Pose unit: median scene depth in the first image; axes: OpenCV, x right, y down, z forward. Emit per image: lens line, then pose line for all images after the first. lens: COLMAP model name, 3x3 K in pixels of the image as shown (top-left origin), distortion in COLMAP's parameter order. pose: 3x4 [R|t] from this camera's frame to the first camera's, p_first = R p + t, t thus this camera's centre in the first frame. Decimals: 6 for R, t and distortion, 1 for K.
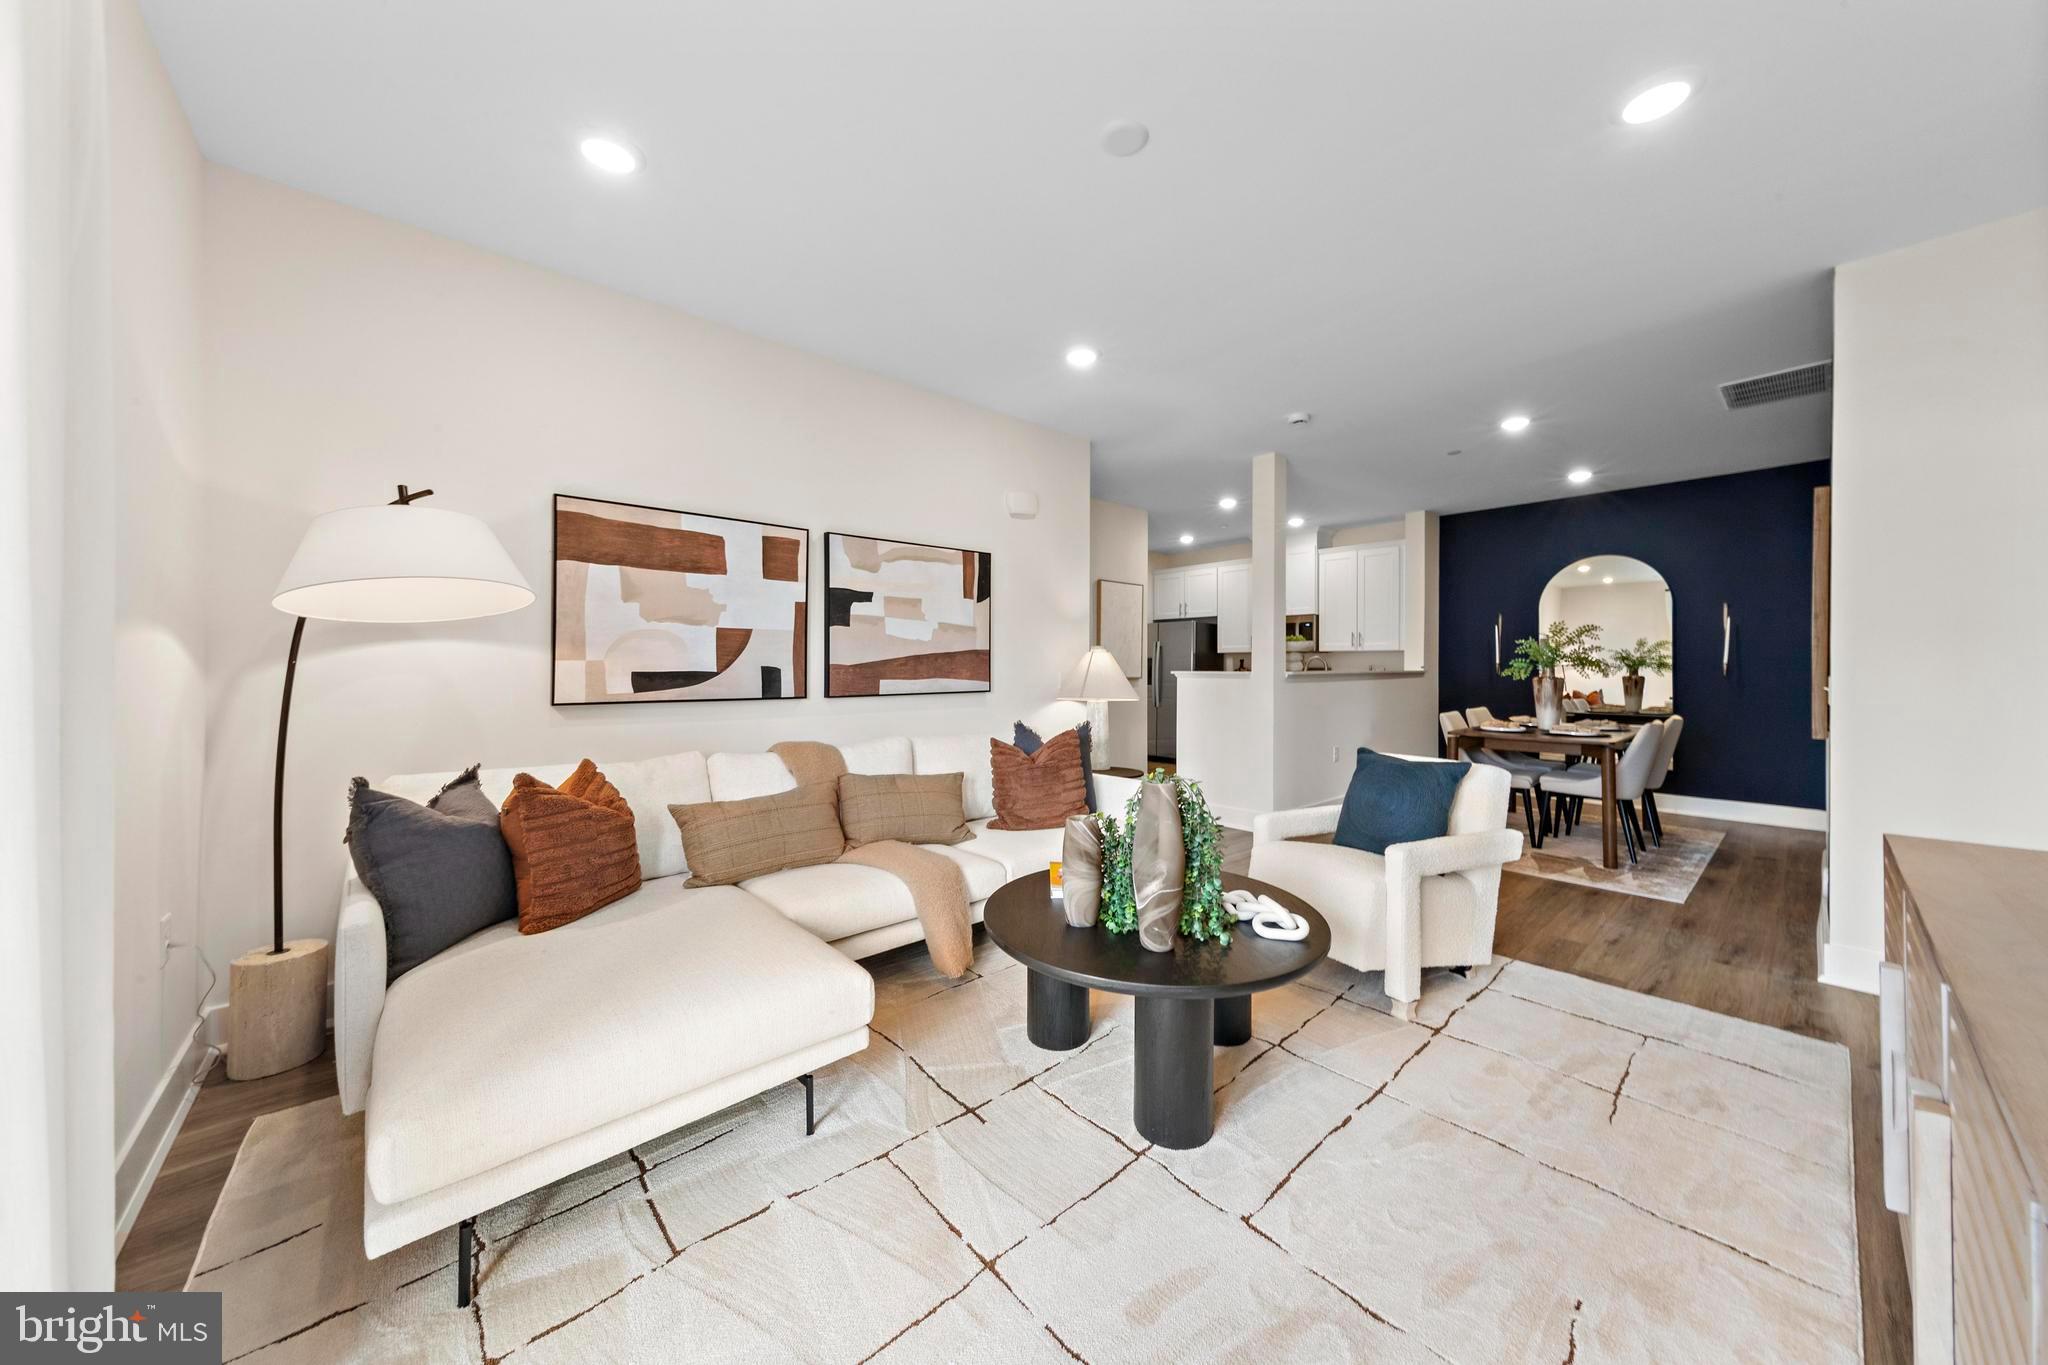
lens RADIAL K [[681.8, 0, 1016.4], [0, 681.8, 662.9], [0, 0, 1]] dist [0.001860, -0.000019]
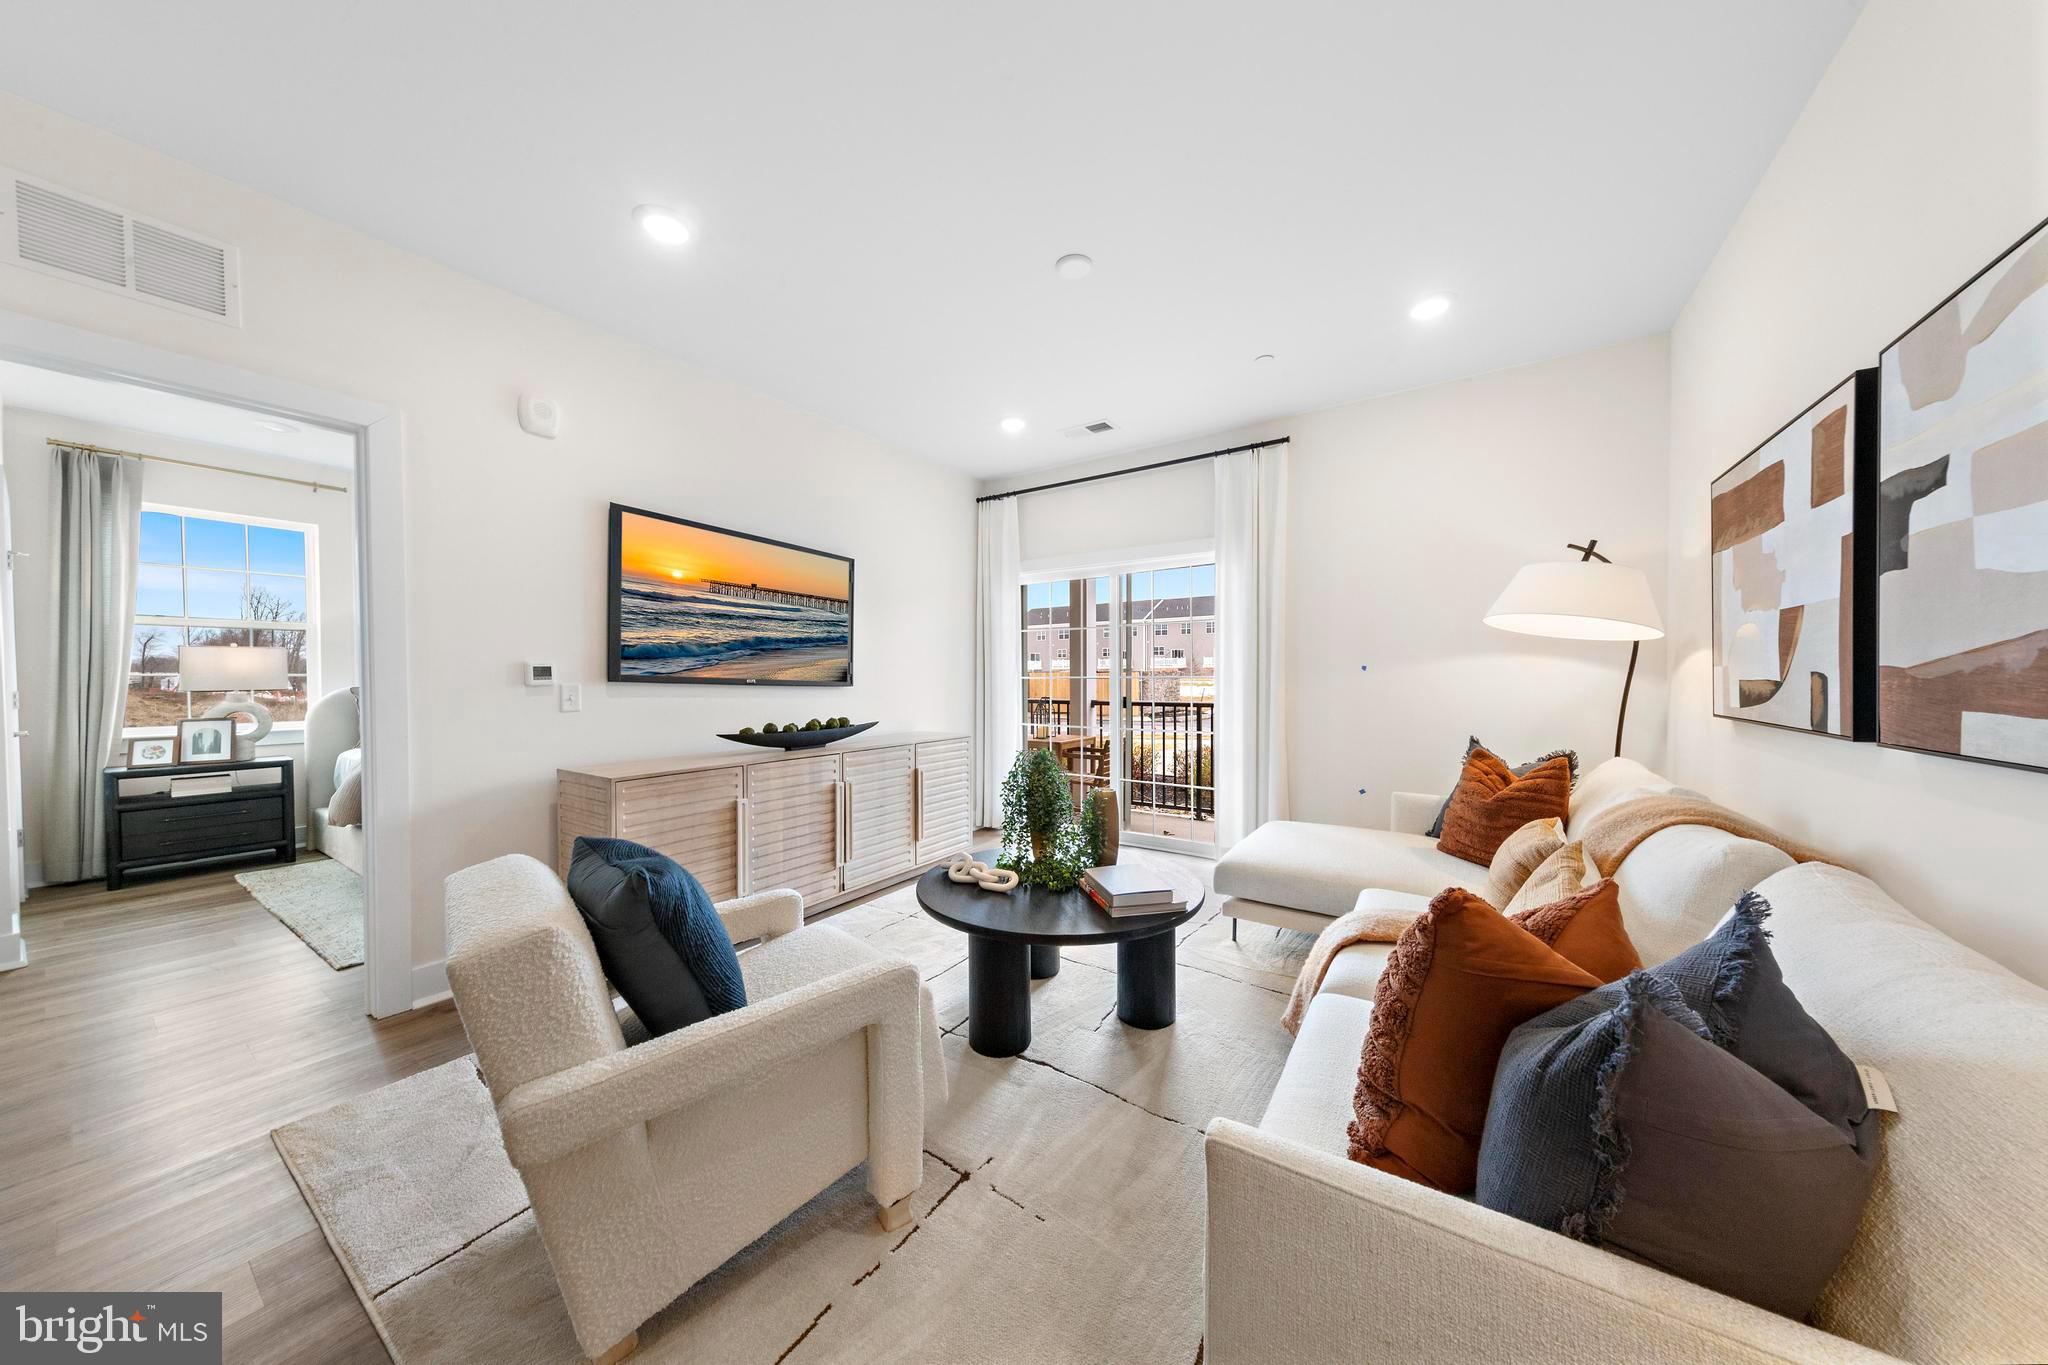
lens RADIAL K [[651.0, 0, 1024.0], [0, 651.0, 687.4], [0, 0, 1]] dist [-0.001470, -0.000063]
pose [[-0.962391, 0.006216, -0.271596, 0.286754], [0.003425, 0.999936, 0.010751, 0.007095], [0.271646, 0.009417, -0.962351, 1.041459]]
